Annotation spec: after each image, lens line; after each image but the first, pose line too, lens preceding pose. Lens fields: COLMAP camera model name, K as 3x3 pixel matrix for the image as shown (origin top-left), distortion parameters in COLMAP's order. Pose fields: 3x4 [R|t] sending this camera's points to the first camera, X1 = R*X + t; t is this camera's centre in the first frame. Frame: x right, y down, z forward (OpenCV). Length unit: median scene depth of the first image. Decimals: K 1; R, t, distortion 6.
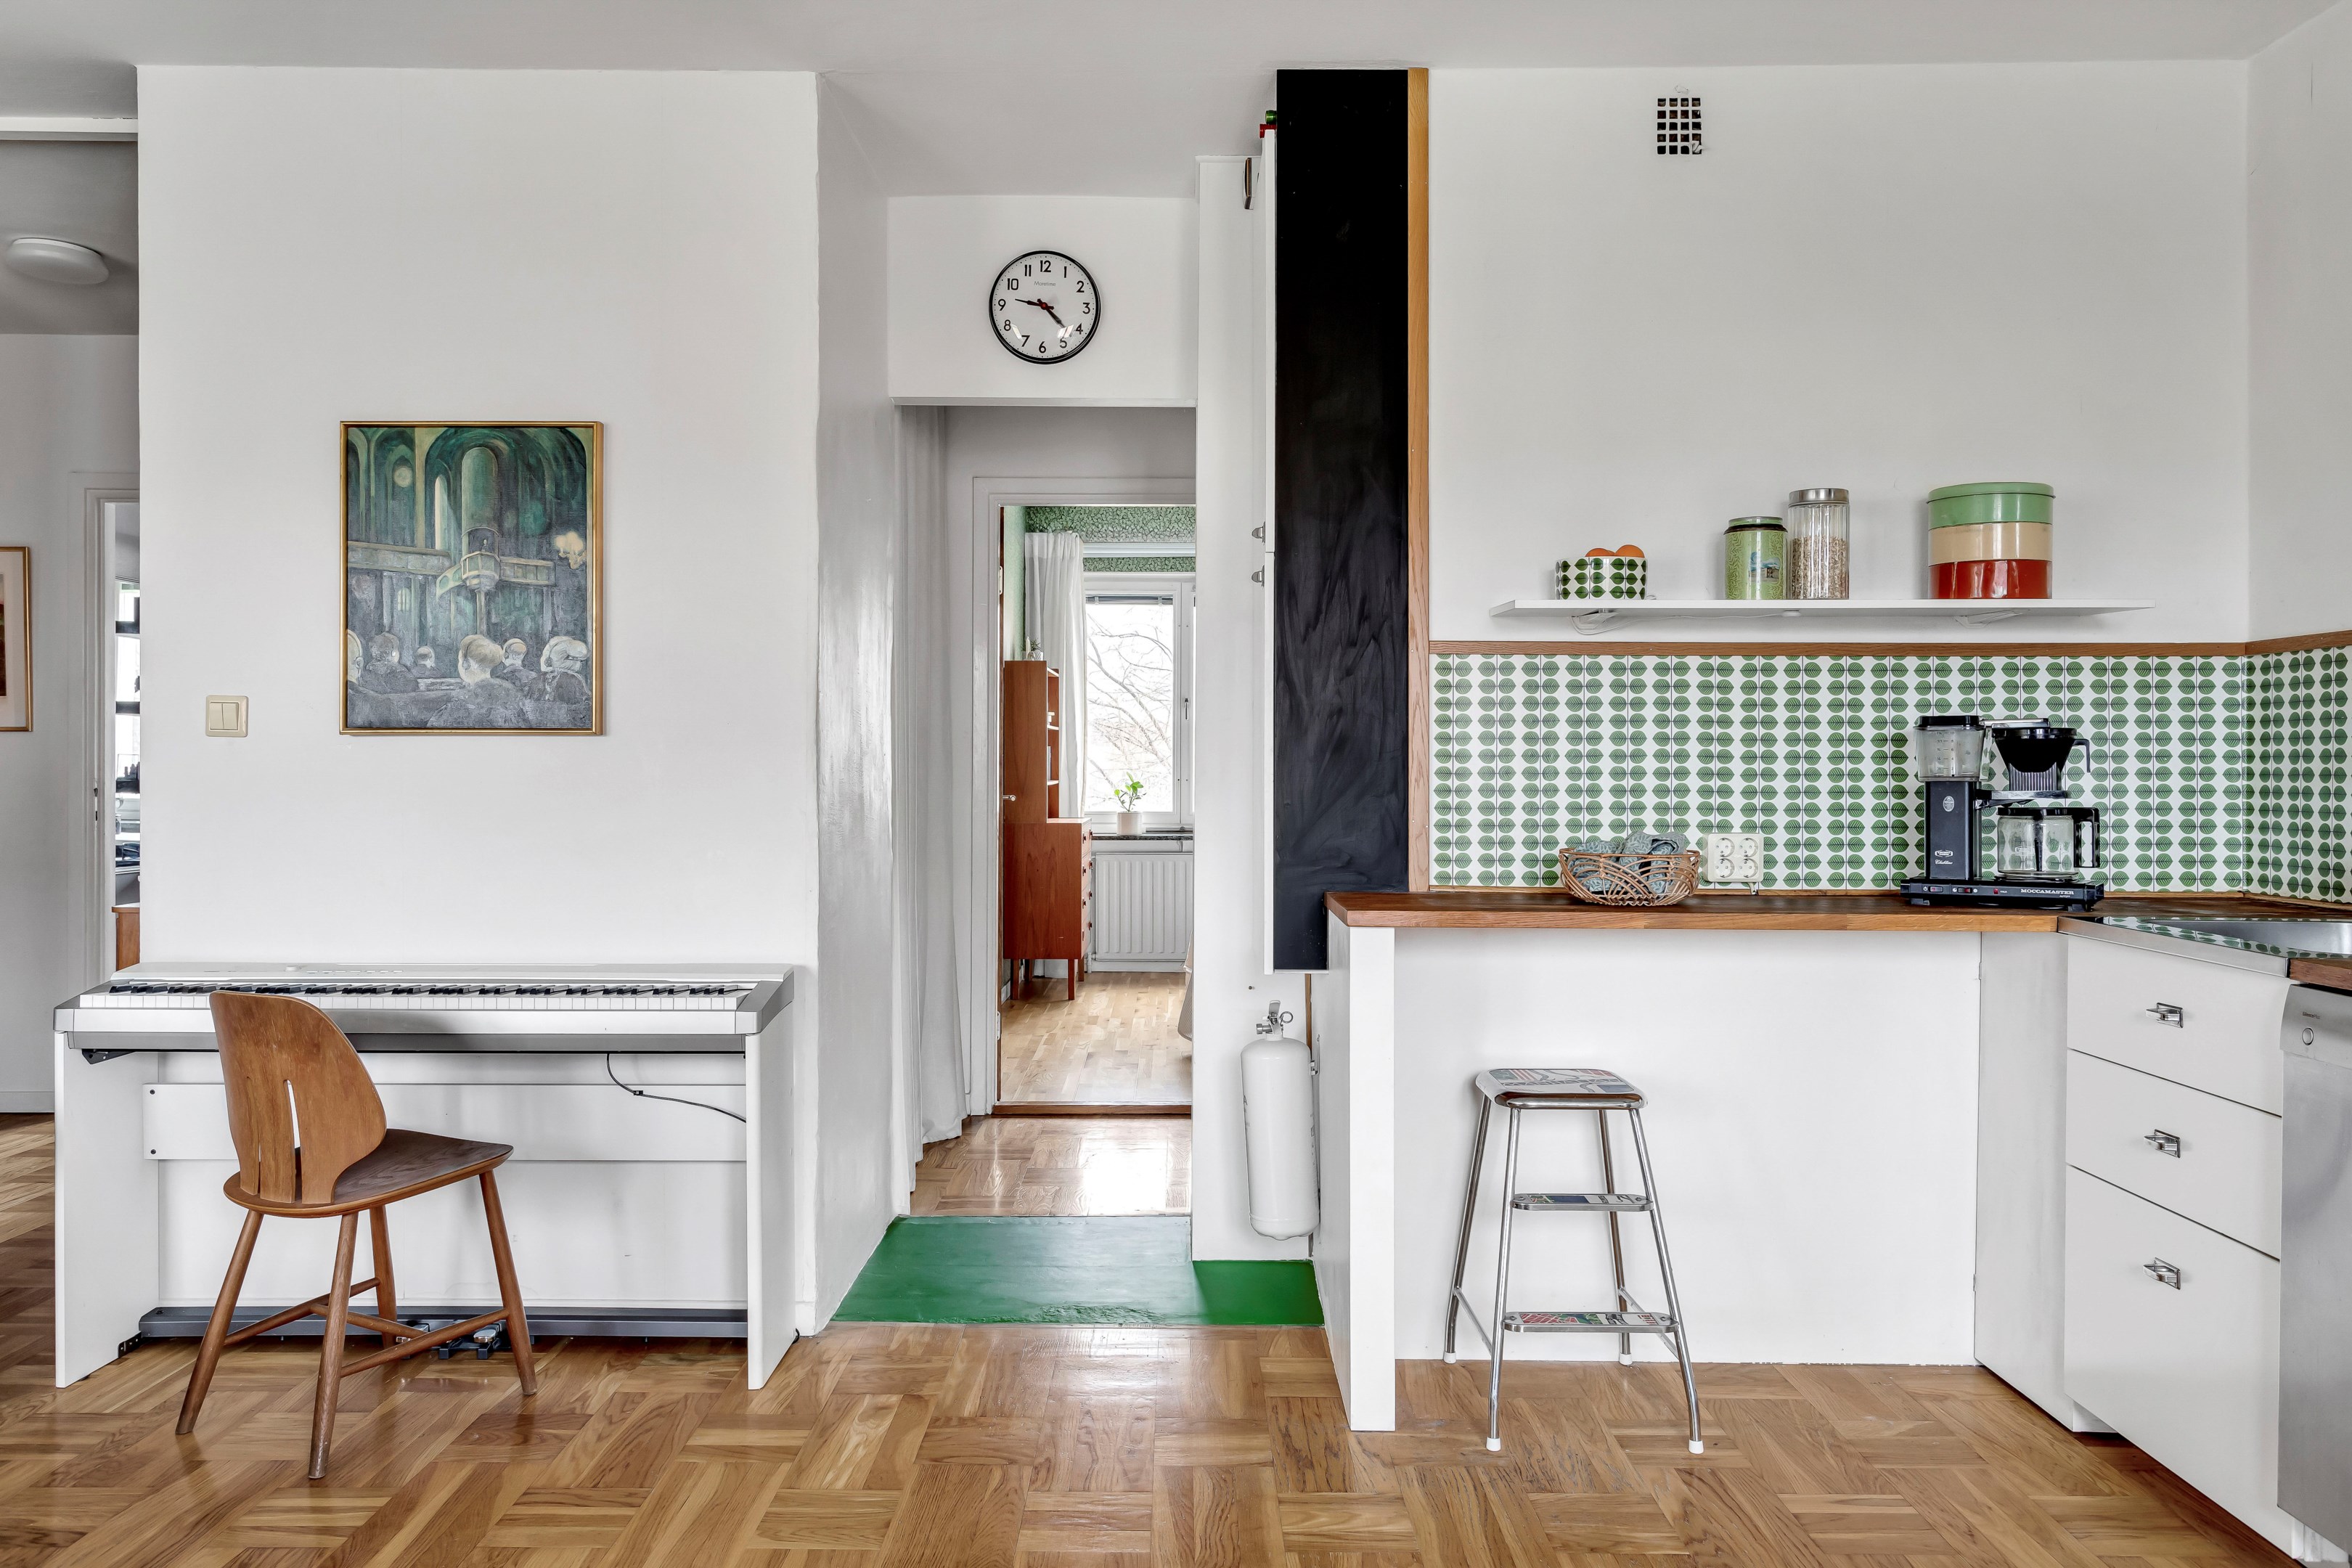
lens RADIAL K [[1720.4, 0, 1176.0], [0, 1720.4, 784.0], [0, 0, 1]] dist [0.000278, 0.001467]
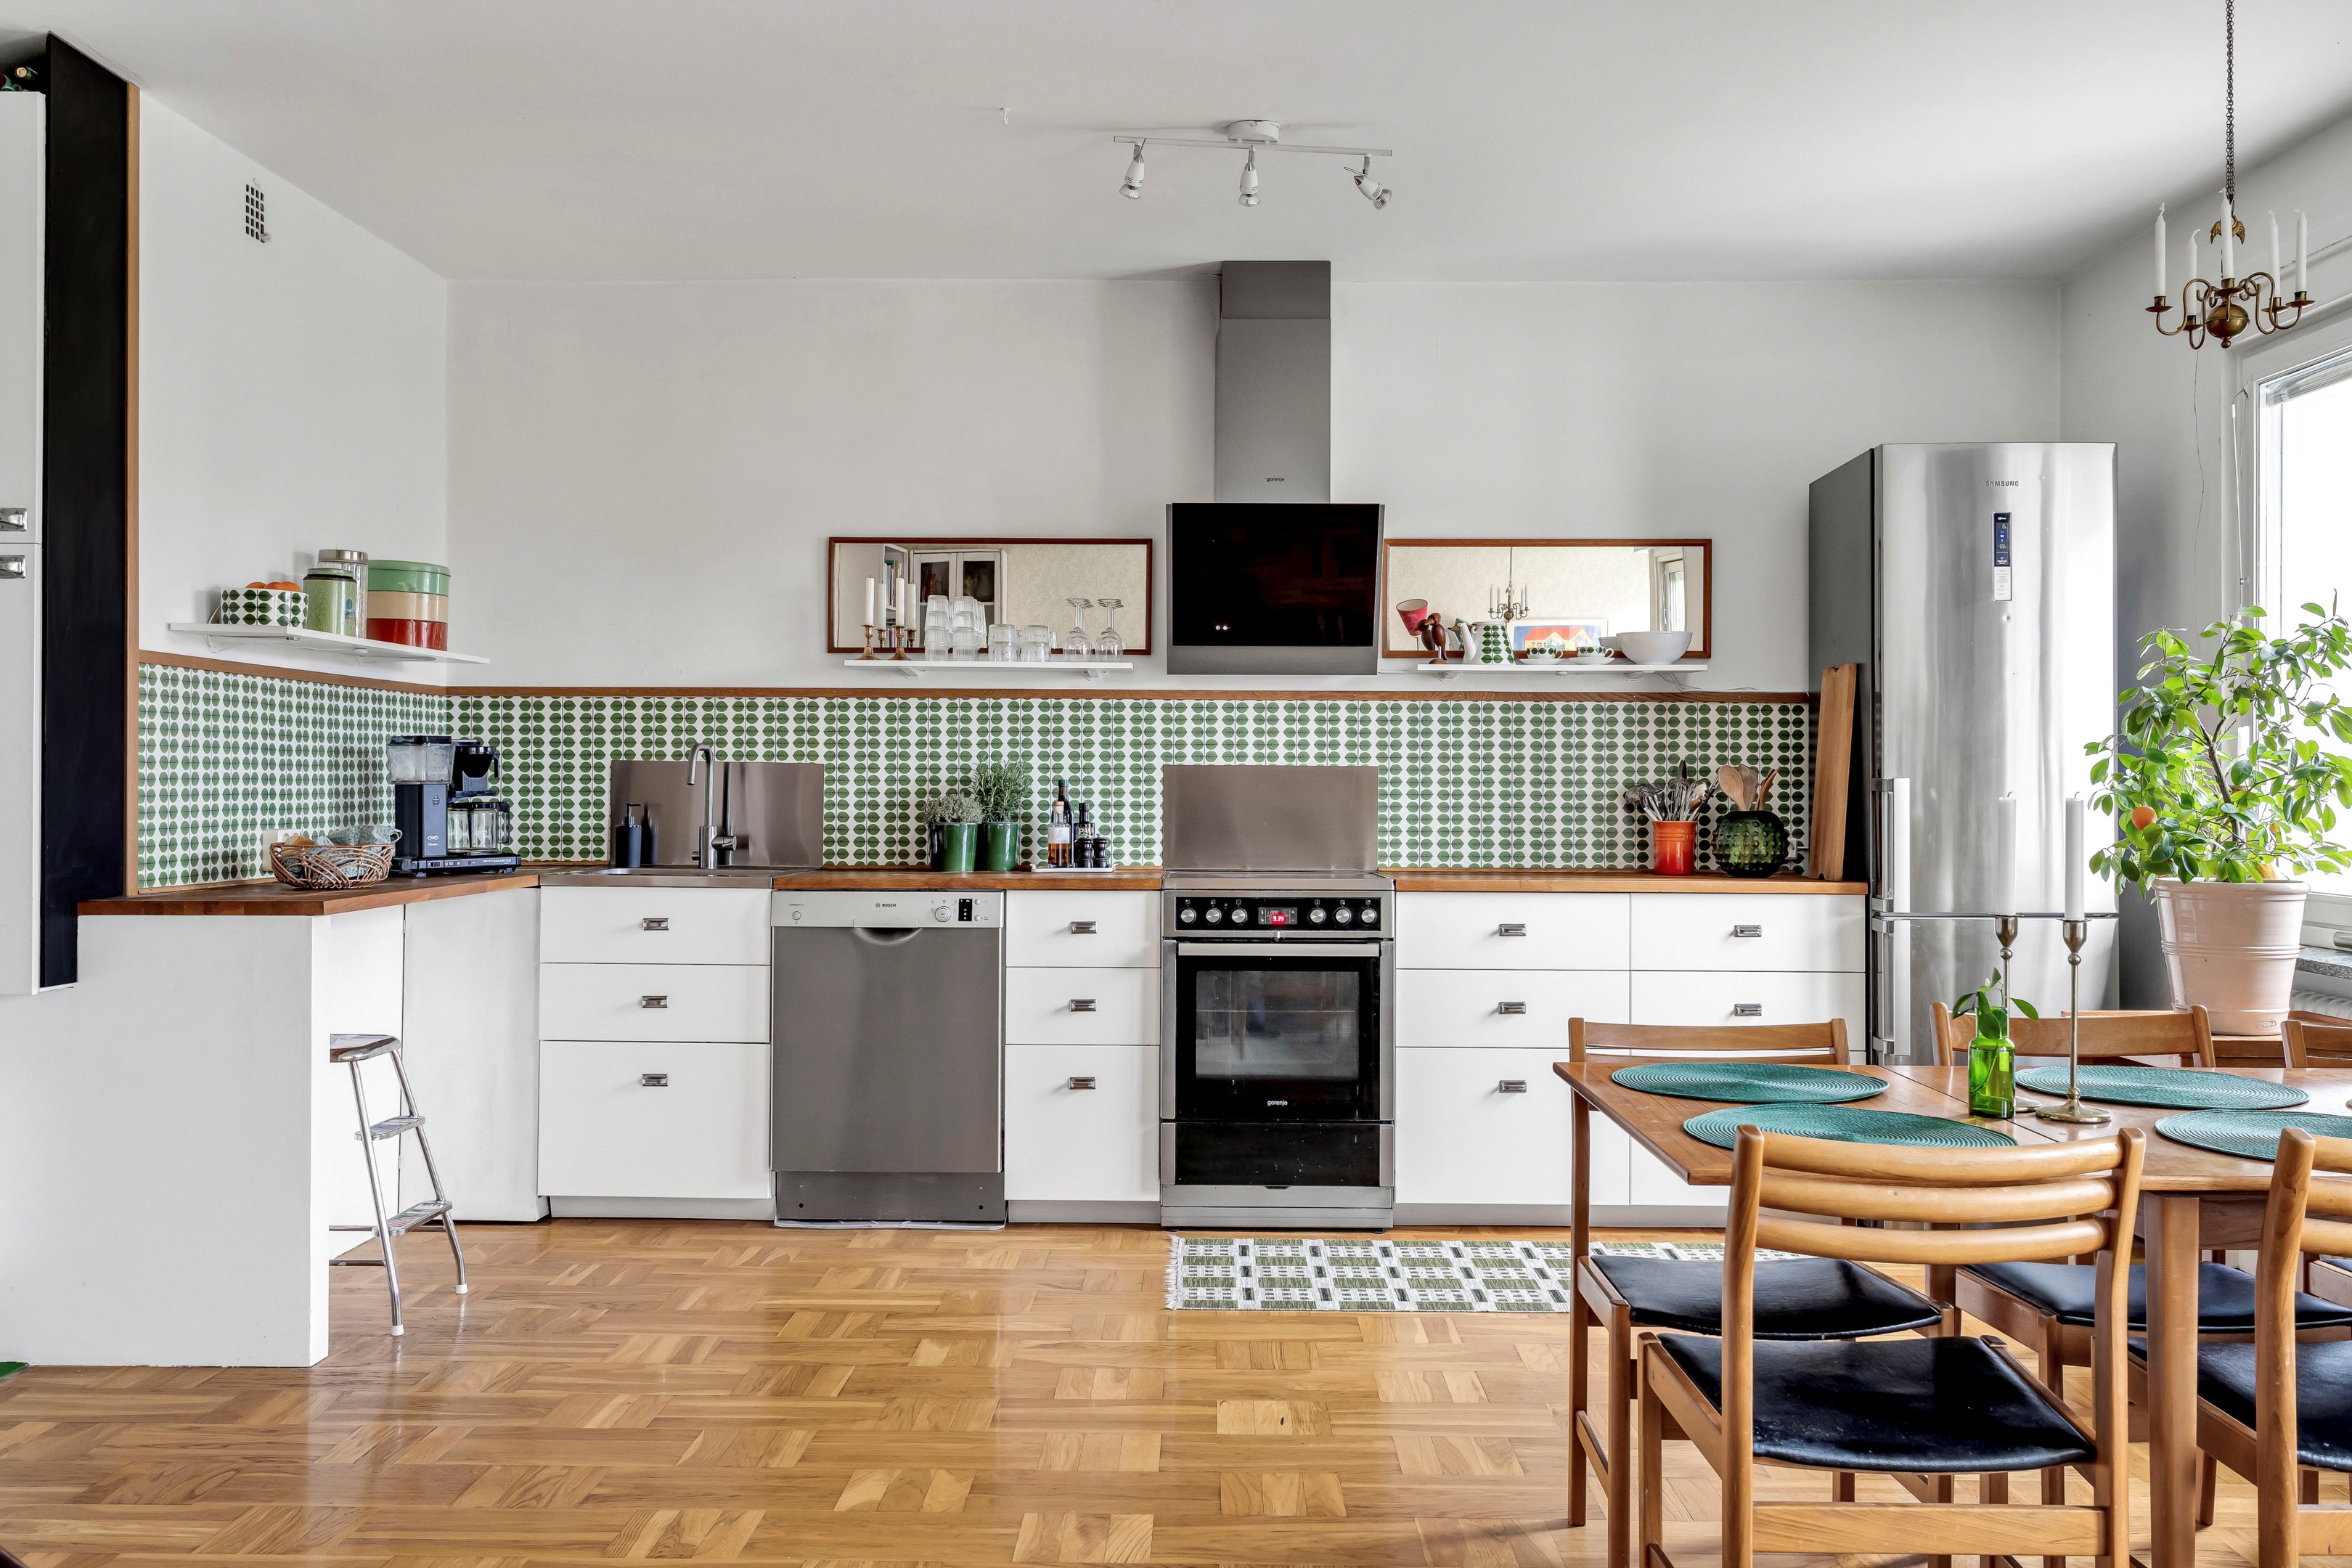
lens RADIAL K [[2011.9, 0, 1176.0], [0, 2011.9, 784.0], [0, 0, 1]] dist [0.012863, 0.006087]
pose [[0.012770, -0.005176, 0.999905, -1.049725], [-0.001310, 0.999986, 0.005193, -0.009869], [-0.999918, -0.001376, 0.012763, 0.368039]]
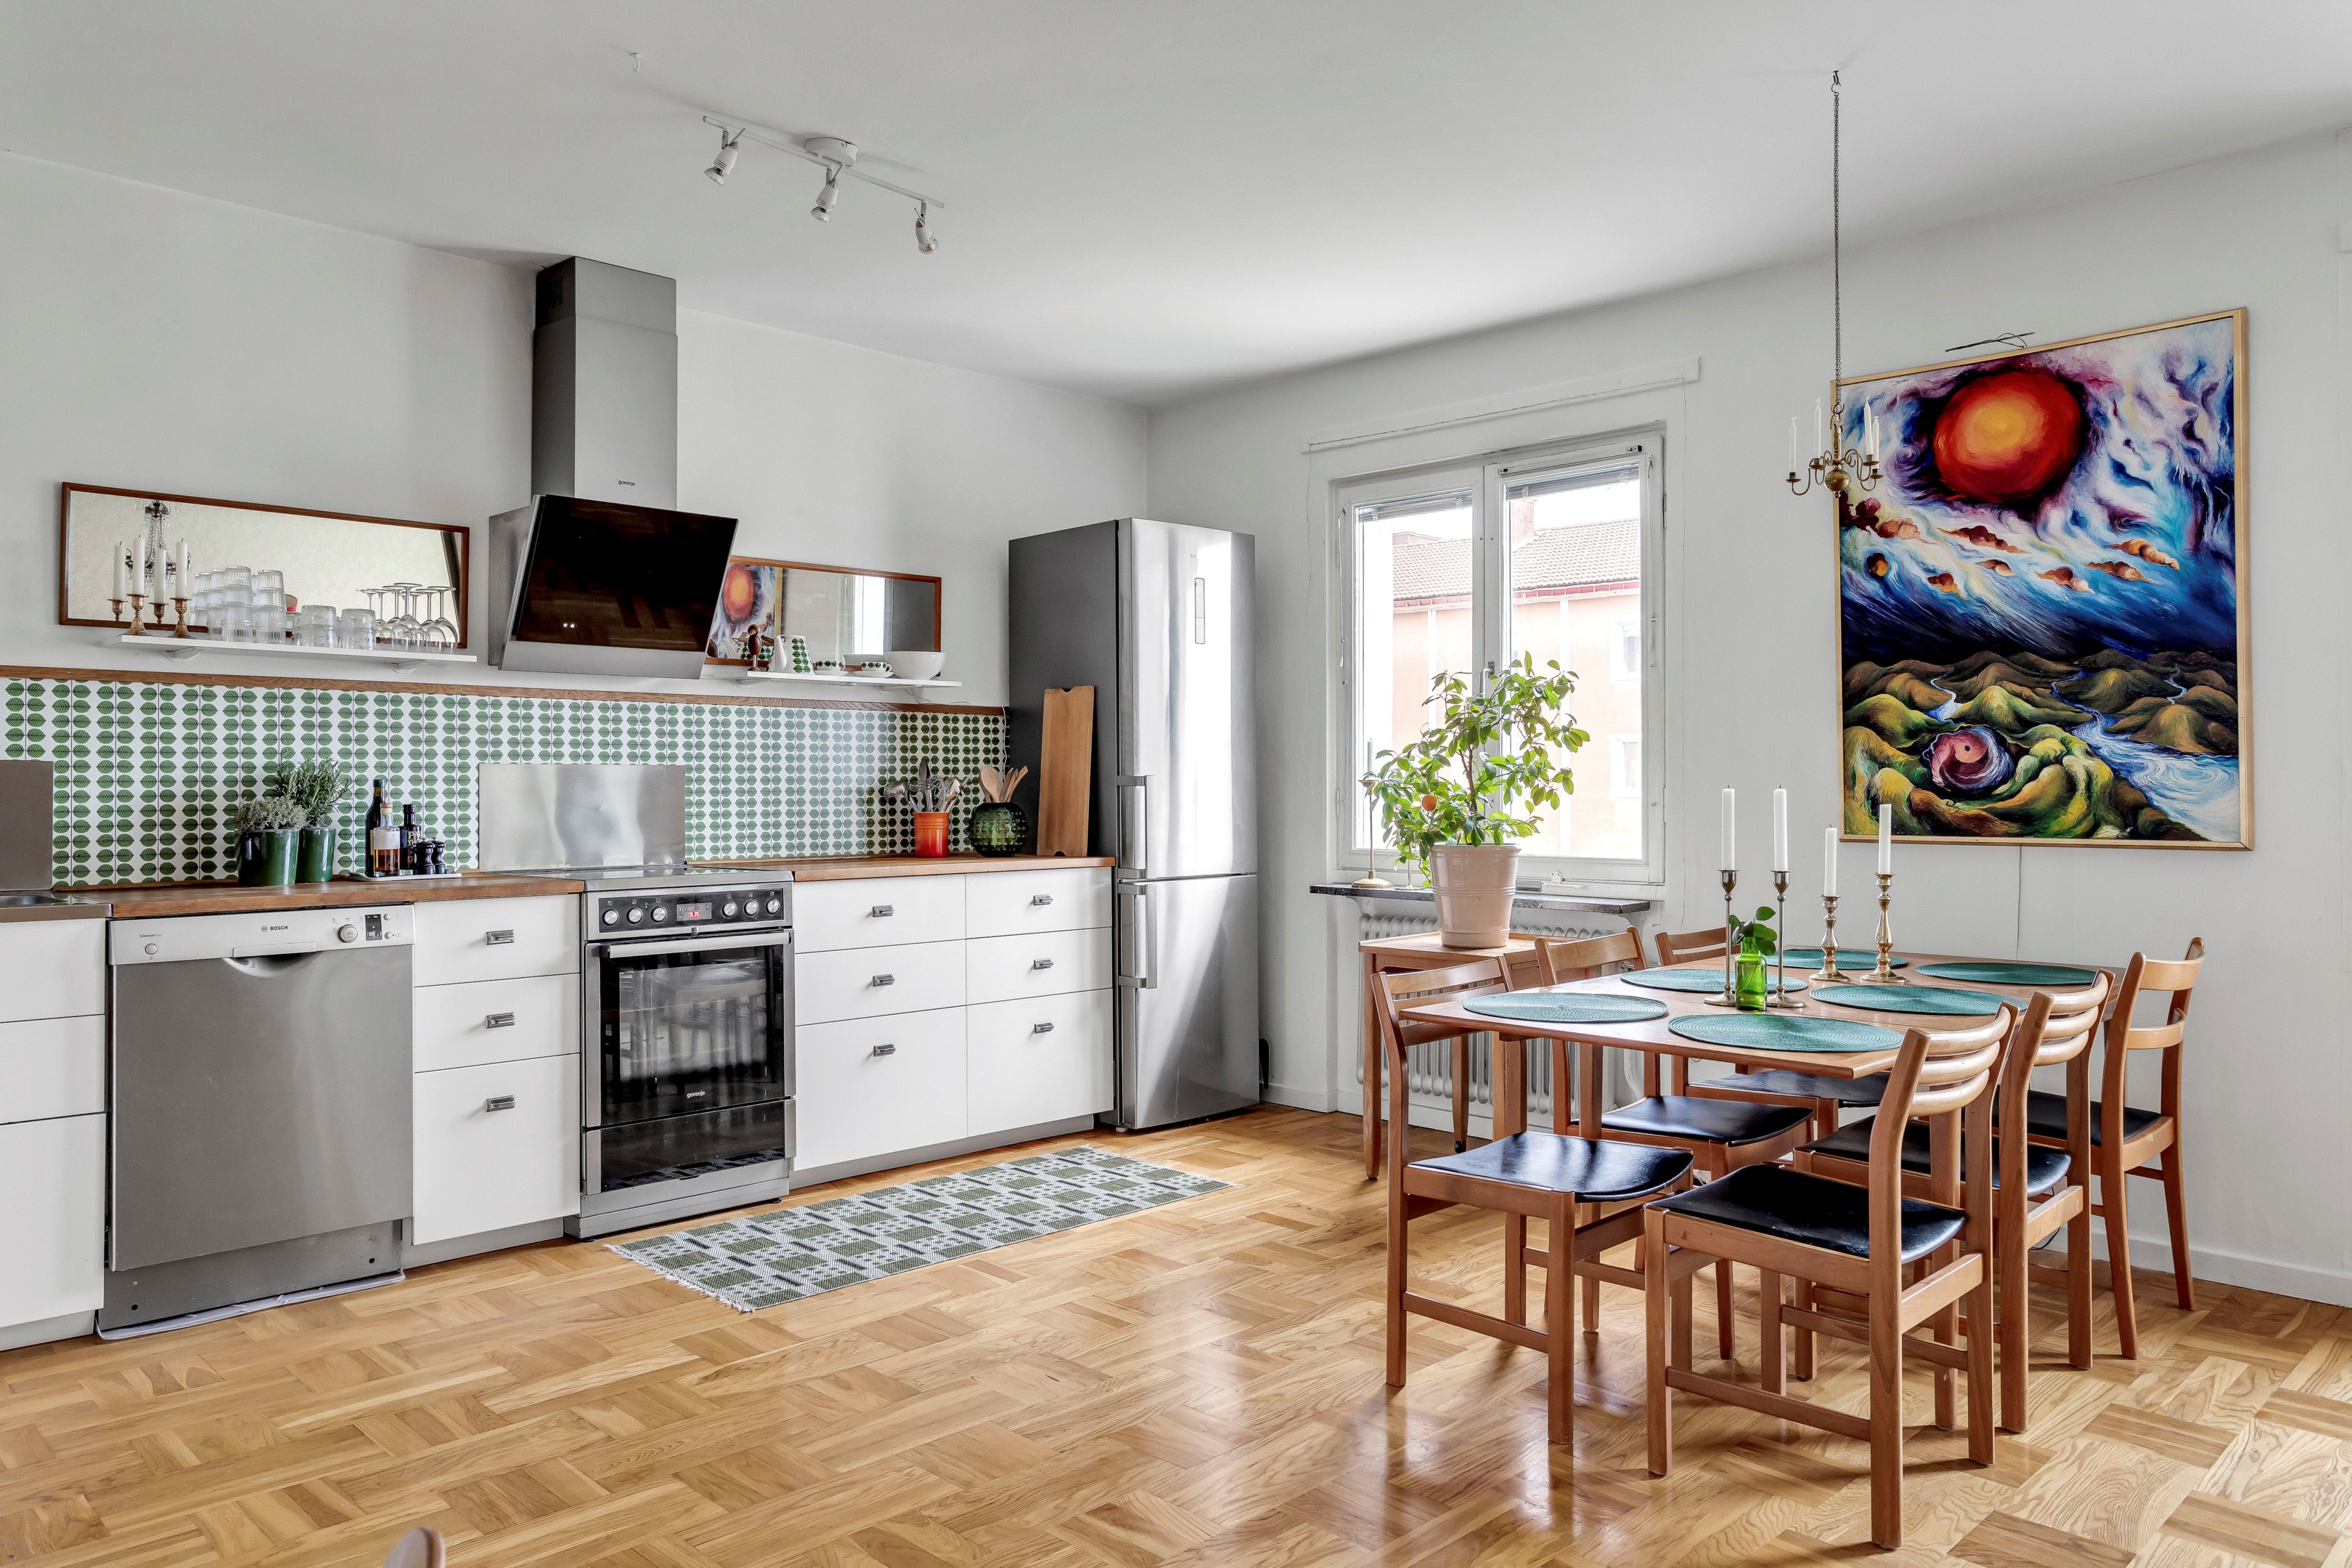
lens RADIAL K [[1625.1, 0, 1177.3], [0, 1625.1, 774.0], [0, 0, 1]] dist [0.004215, 0.004443]
pose [[-0.707875, -0.000458, 0.706338, -0.689026], [0.000082, 1.000000, 0.000730, -0.009652], [-0.706338, 0.000575, -0.707875, 0.926530]]
